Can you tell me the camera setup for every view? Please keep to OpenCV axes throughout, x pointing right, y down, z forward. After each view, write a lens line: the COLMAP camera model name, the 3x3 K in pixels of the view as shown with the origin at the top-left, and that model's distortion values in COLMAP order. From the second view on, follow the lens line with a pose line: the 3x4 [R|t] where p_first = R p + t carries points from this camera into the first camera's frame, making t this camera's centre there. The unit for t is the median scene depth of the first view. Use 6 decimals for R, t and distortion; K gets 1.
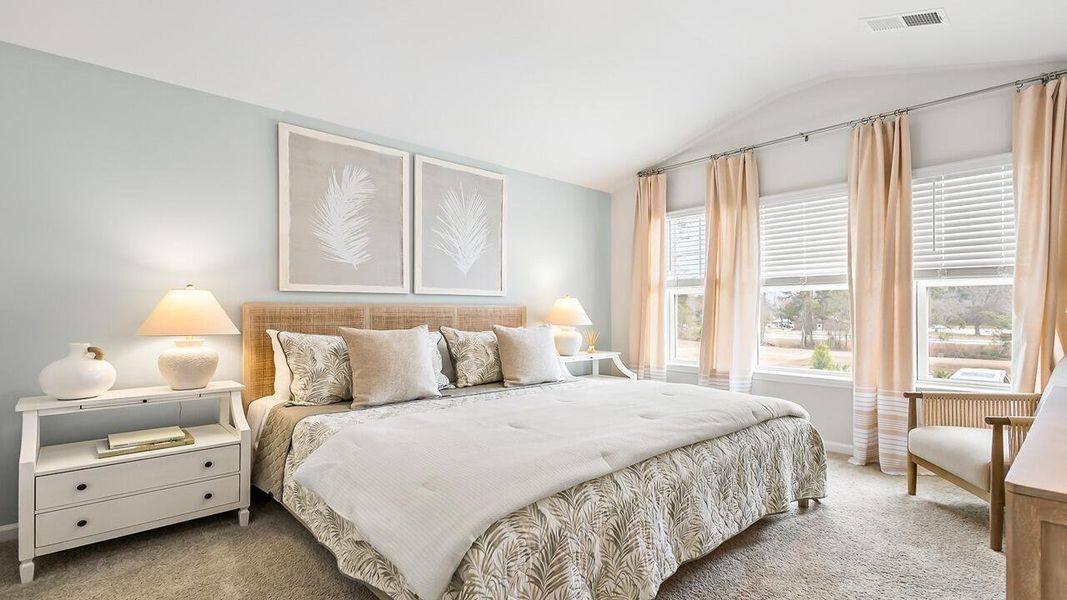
lens RADIAL K [[506.6, 0, 535.3], [0, 506.6, 309.9], [0, 0, 1]] dist [0.006989, 0.000662]
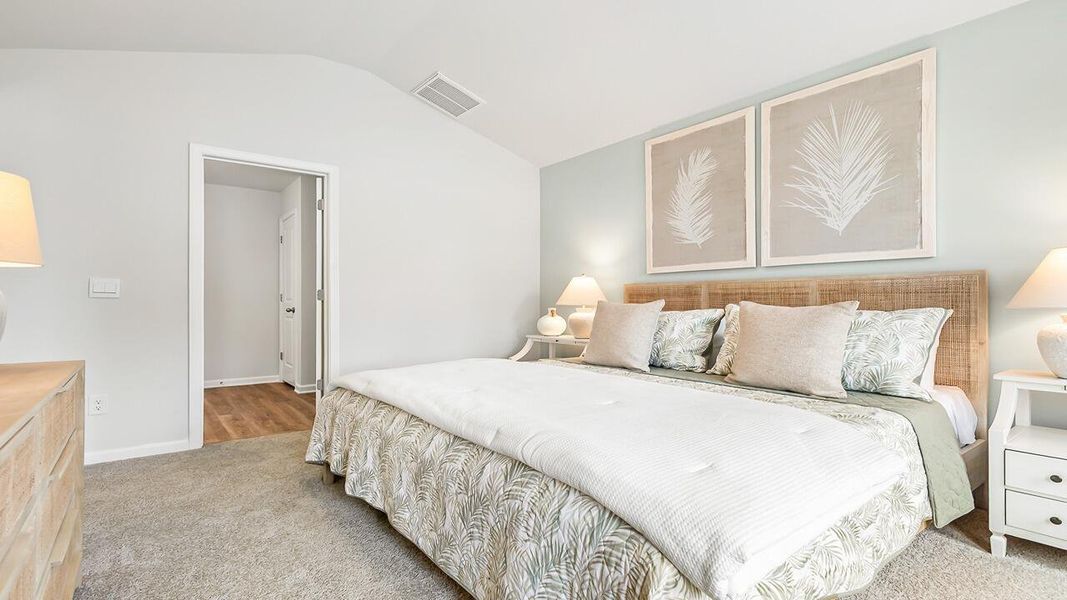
lens RADIAL K [[506.6, 0, 535.1], [0, 506.6, 299.6], [0, 0, 1]] dist [0.006989, 0.000662]
pose [[-0.078026, -0.003008, -0.996947, 0.660681], [0.007683, 0.999964, -0.003619, 0.024919], [0.996922, -0.007942, -0.078000, 0.692643]]
